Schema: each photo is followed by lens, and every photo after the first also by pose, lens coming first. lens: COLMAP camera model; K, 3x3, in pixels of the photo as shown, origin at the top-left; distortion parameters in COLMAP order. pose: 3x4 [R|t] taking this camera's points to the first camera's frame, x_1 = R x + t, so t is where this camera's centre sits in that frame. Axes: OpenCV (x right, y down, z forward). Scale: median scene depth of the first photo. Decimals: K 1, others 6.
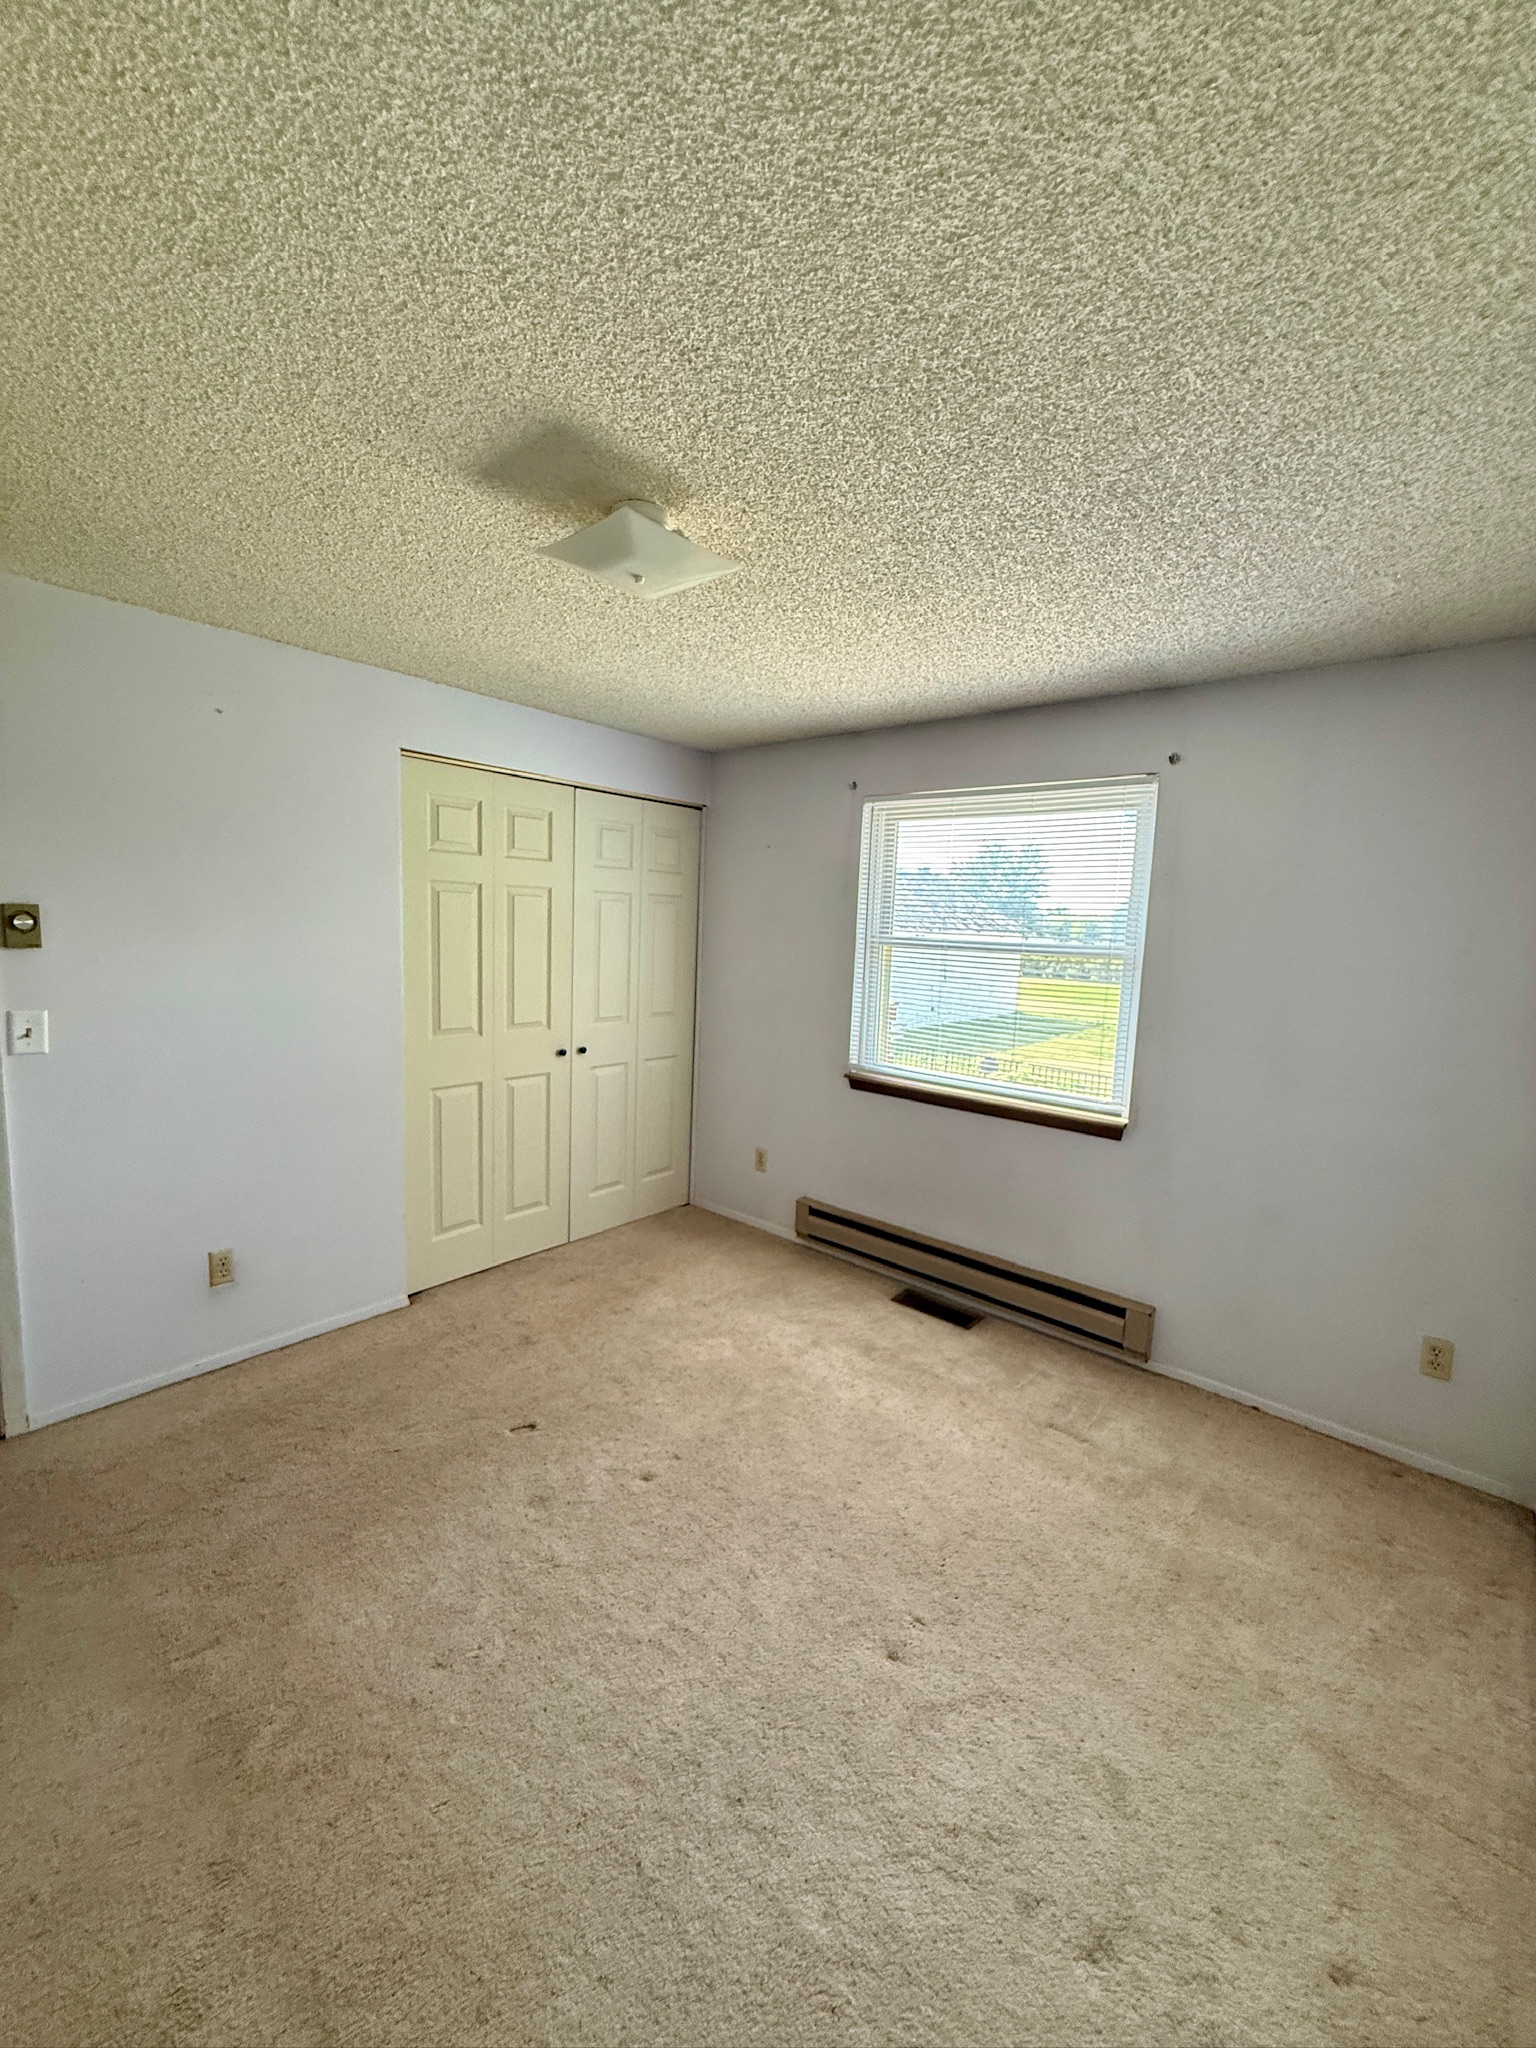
lens RADIAL K [[814.8, 0, 765.2], [0, 814.8, 1020.9], [0, 0, 1]] dist [-0.001152, 0.000604]
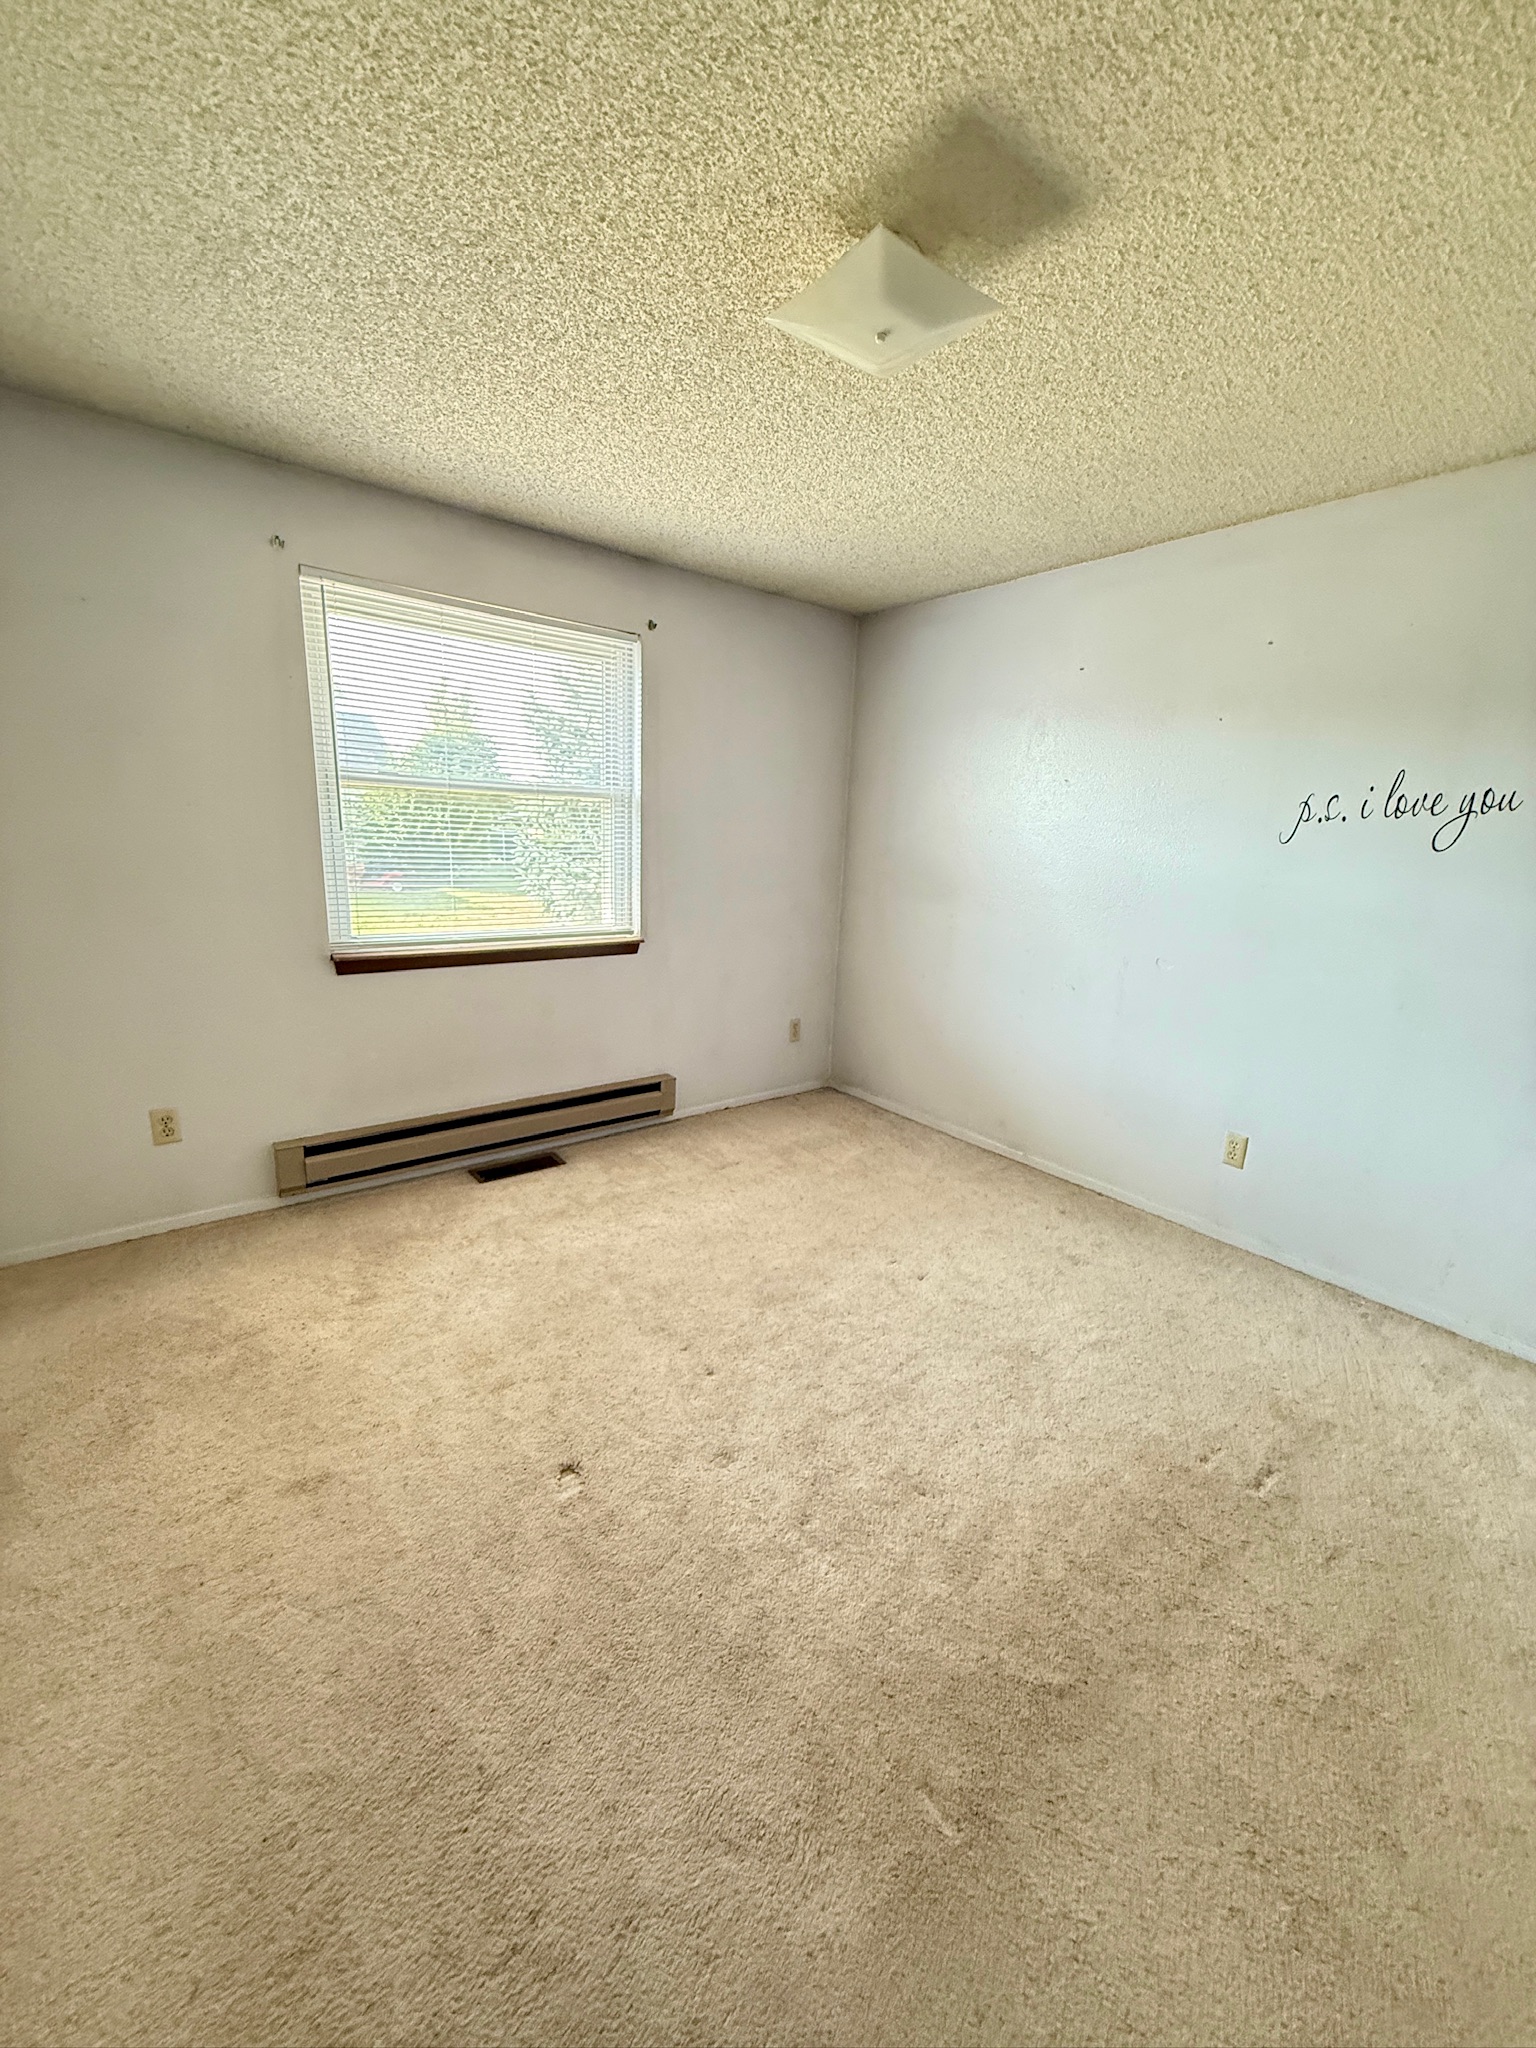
lens RADIAL K [[814.8, 0, 769.9], [0, 814.8, 1022.0], [0, 0, 1]] dist [-0.001152, 0.000604]
pose [[0.188364, -0.256028, 0.948140, -0.700726], [0.087841, 0.965944, 0.243385, -0.031407], [-0.978163, 0.037440, 0.204439, 0.563870]]
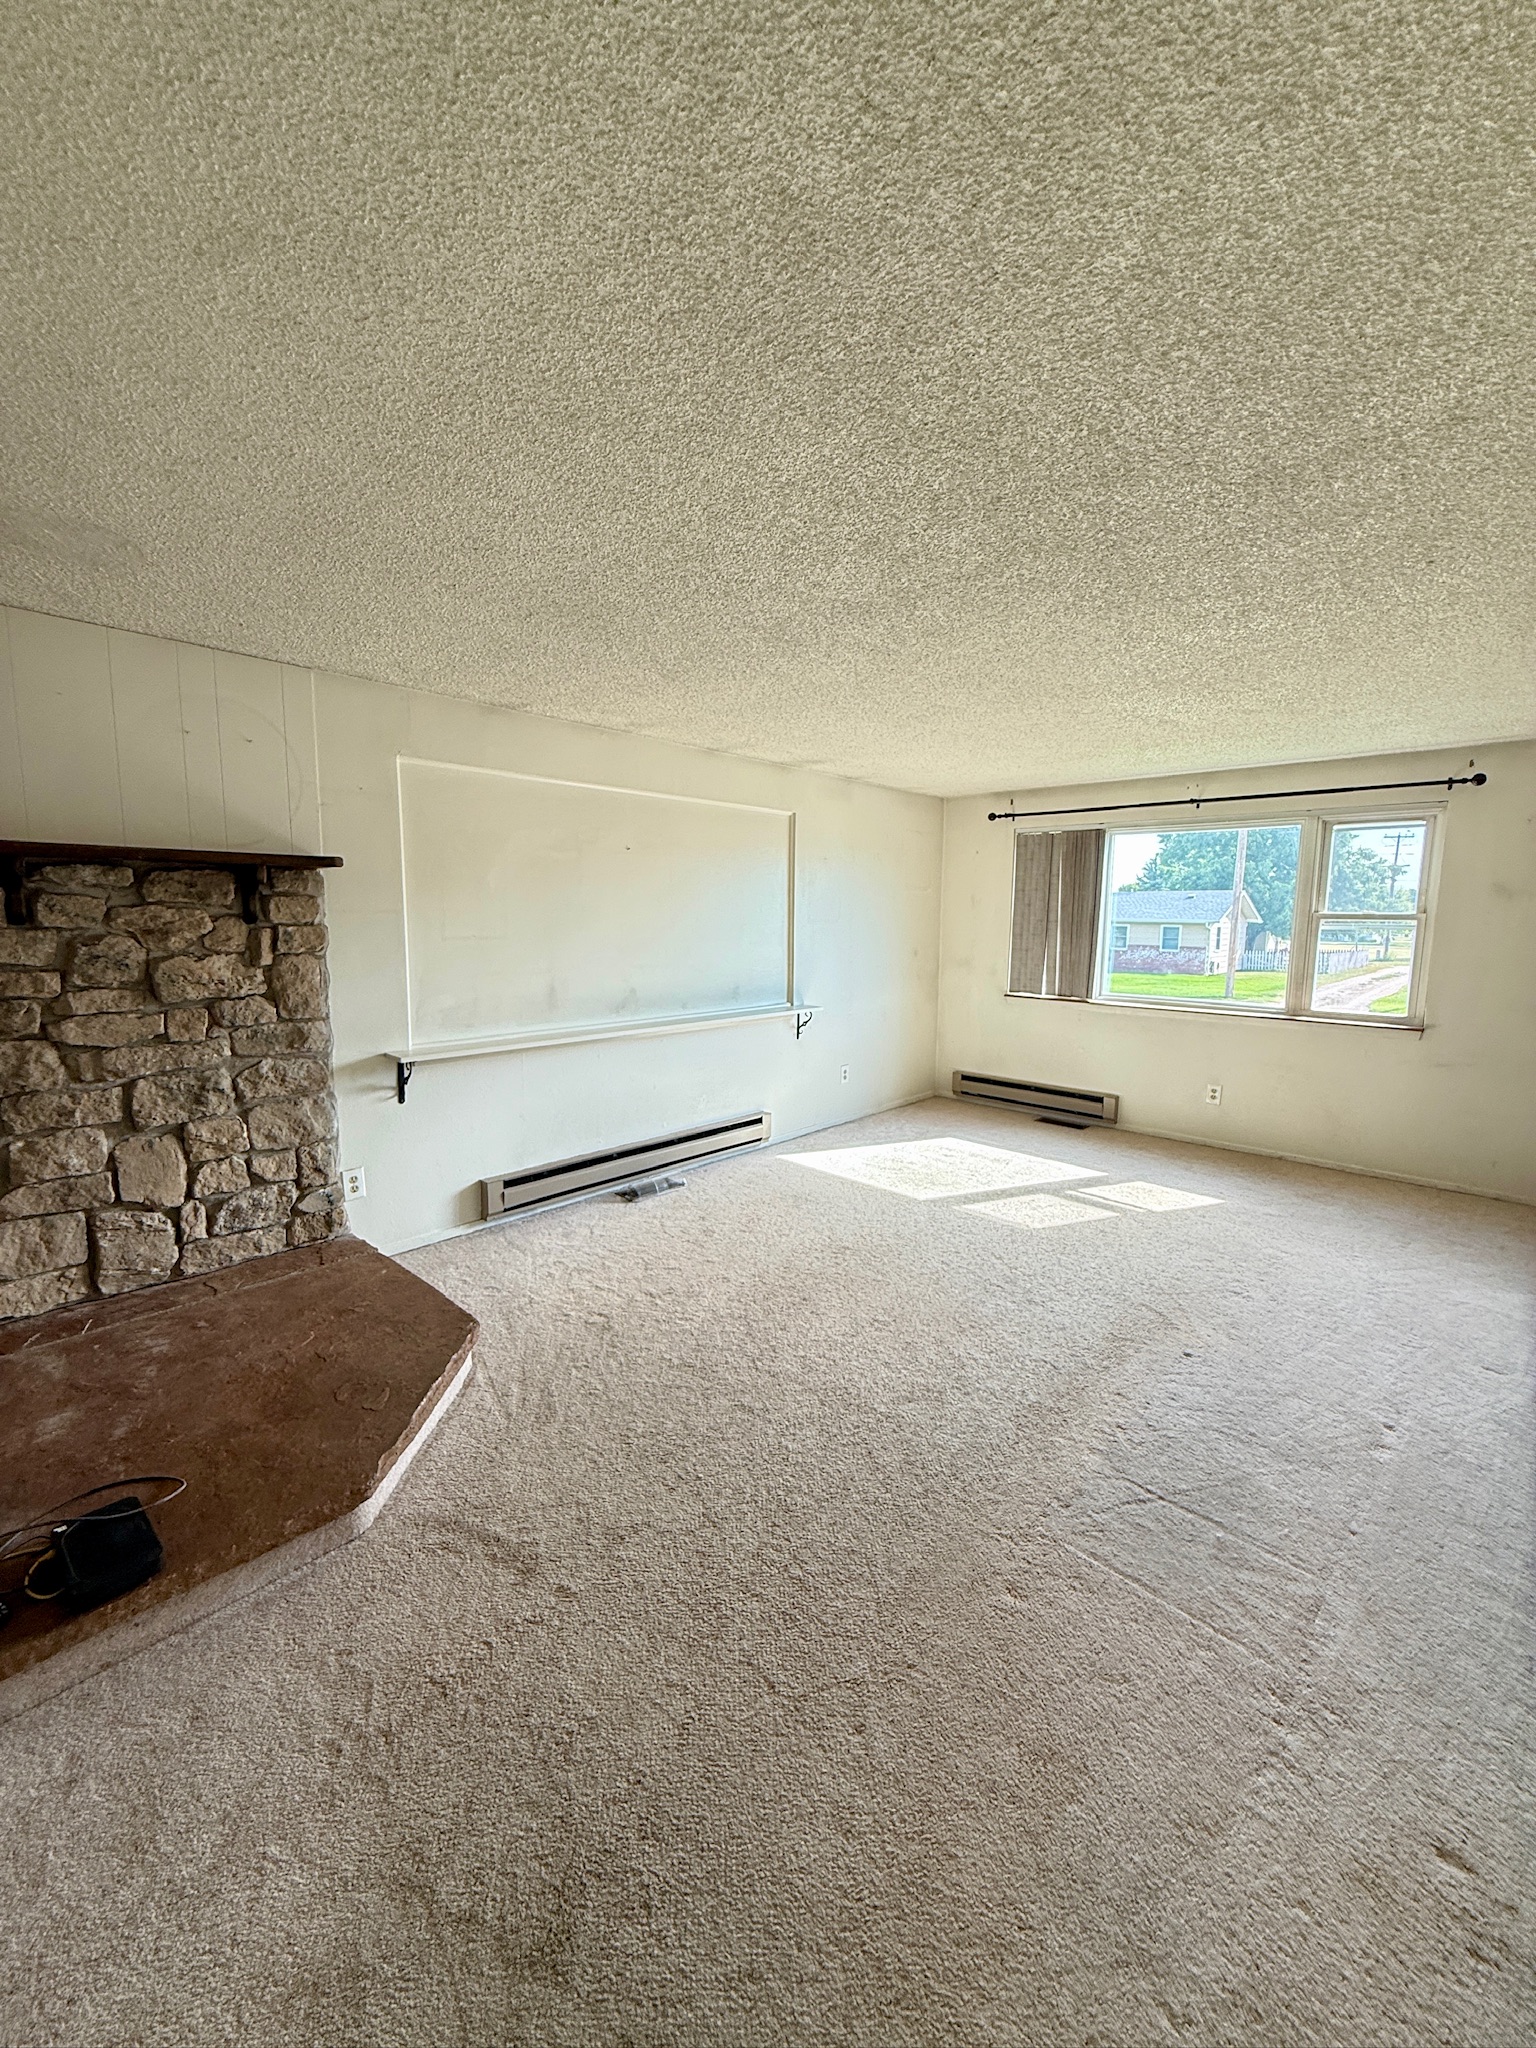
lens RADIAL K [[814.8, 0, 762.2], [0, 814.8, 1023.9], [0, 0, 1]] dist [-0.001152, 0.000604]
pose [[0.058421, -0.181094, 0.981729, -1.075672], [0.118401, 0.977724, 0.173309, -0.103611], [-0.991246, 0.106113, 0.078561, 0.786206]]
